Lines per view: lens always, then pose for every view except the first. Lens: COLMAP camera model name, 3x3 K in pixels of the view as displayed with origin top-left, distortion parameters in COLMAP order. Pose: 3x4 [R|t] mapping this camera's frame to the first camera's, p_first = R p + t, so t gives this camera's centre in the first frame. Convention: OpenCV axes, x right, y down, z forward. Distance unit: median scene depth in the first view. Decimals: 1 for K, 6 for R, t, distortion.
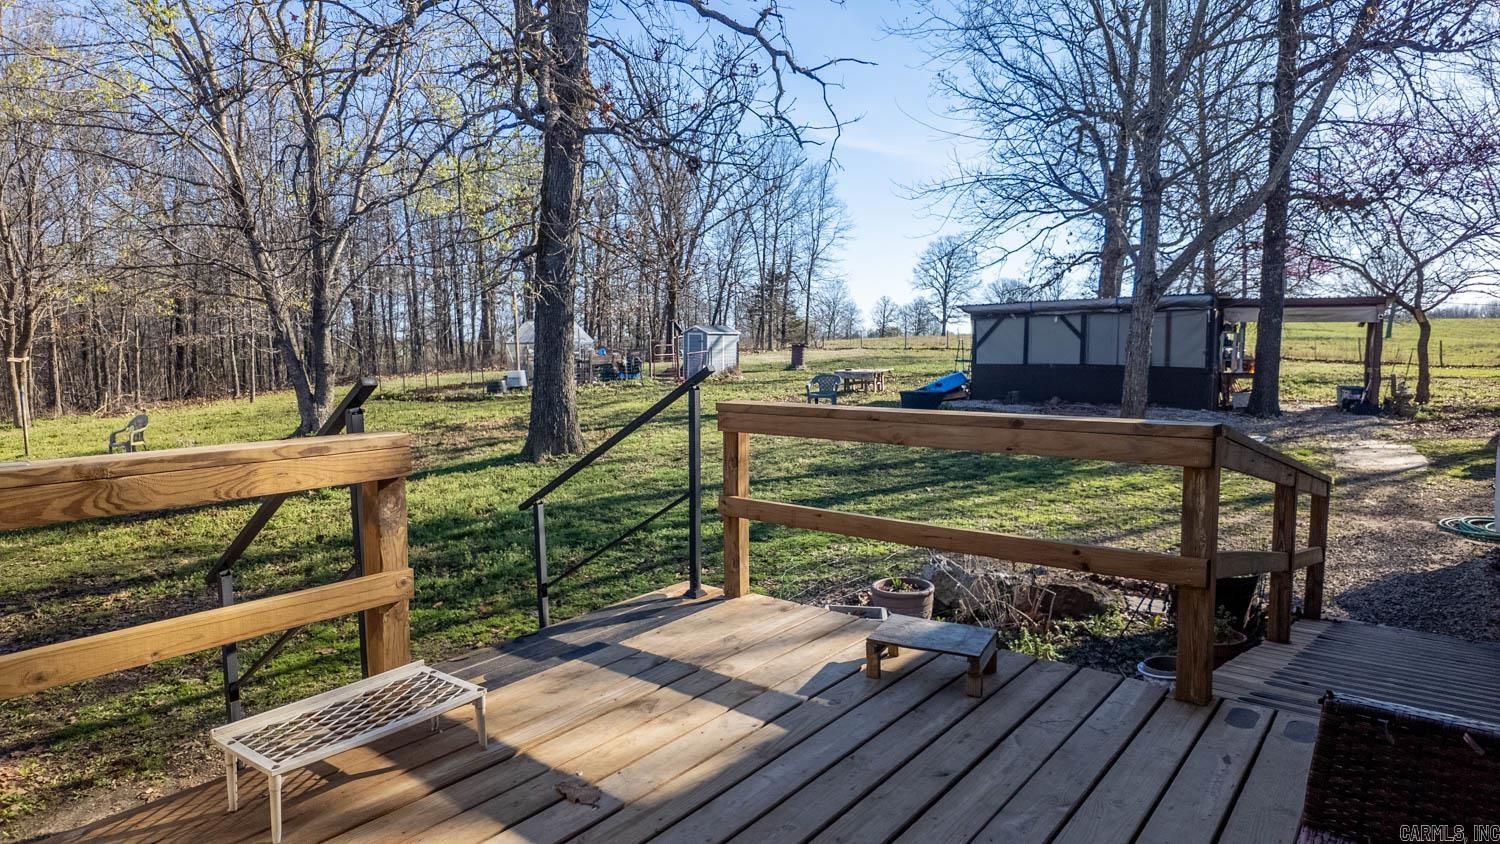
lens RADIAL K [[762.0, 0, 750.0], [0, 762.0, 422.0], [0, 0, 1]] dist [0.029002, -0.034477]
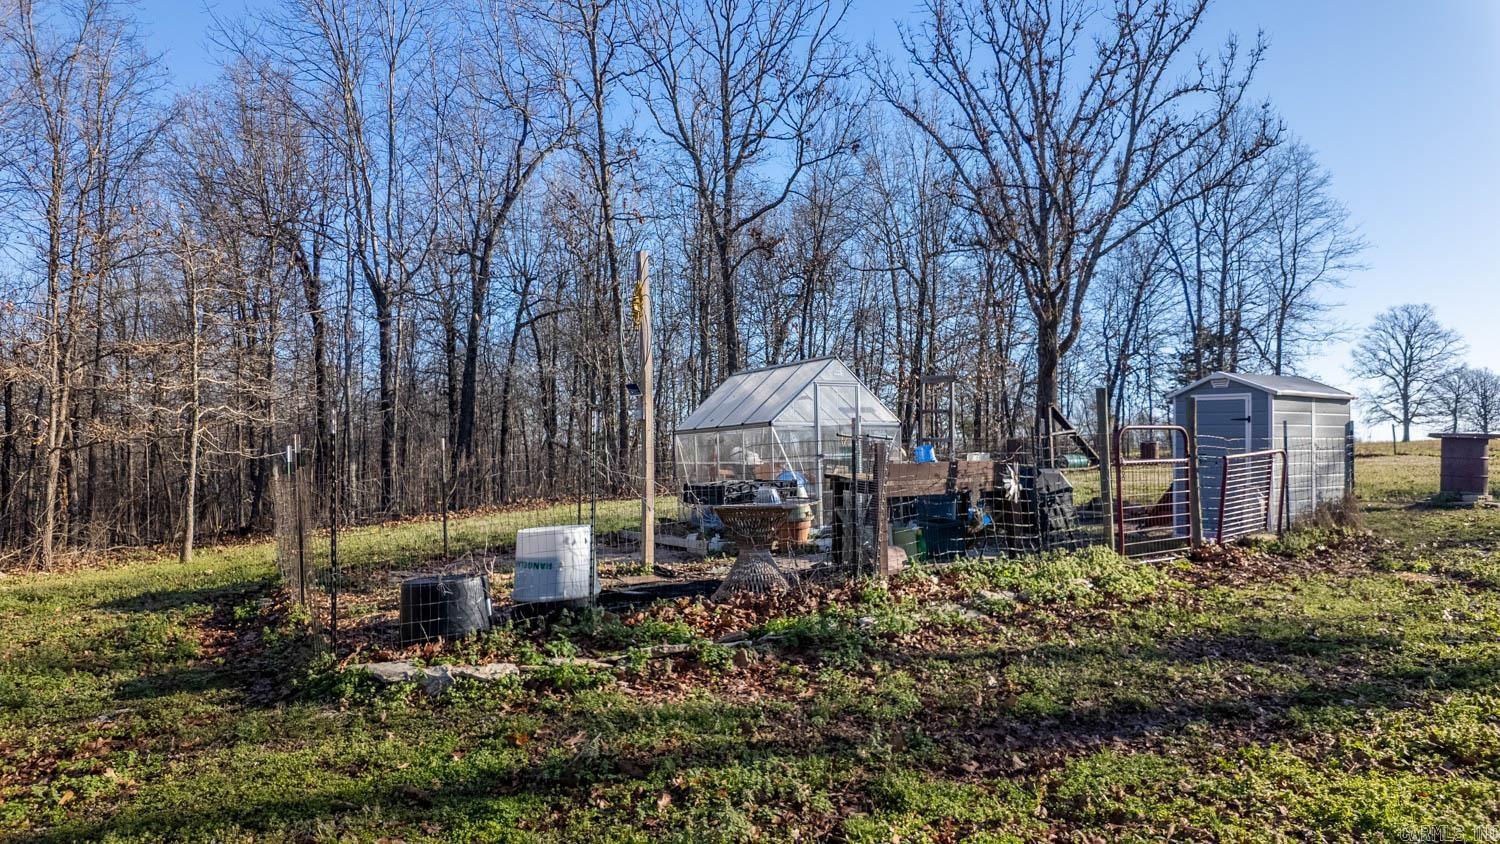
lens RADIAL K [[762.0, 0, 750.0], [0, 762.0, 422.0], [0, 0, 1]] dist [0.029002, -0.034477]
pose [[0.914269, -0.023599, -0.404420, -0.059252], [-0.036154, 0.989565, -0.139477, -0.025816], [0.403492, 0.142141, 0.903875, 0.307047]]
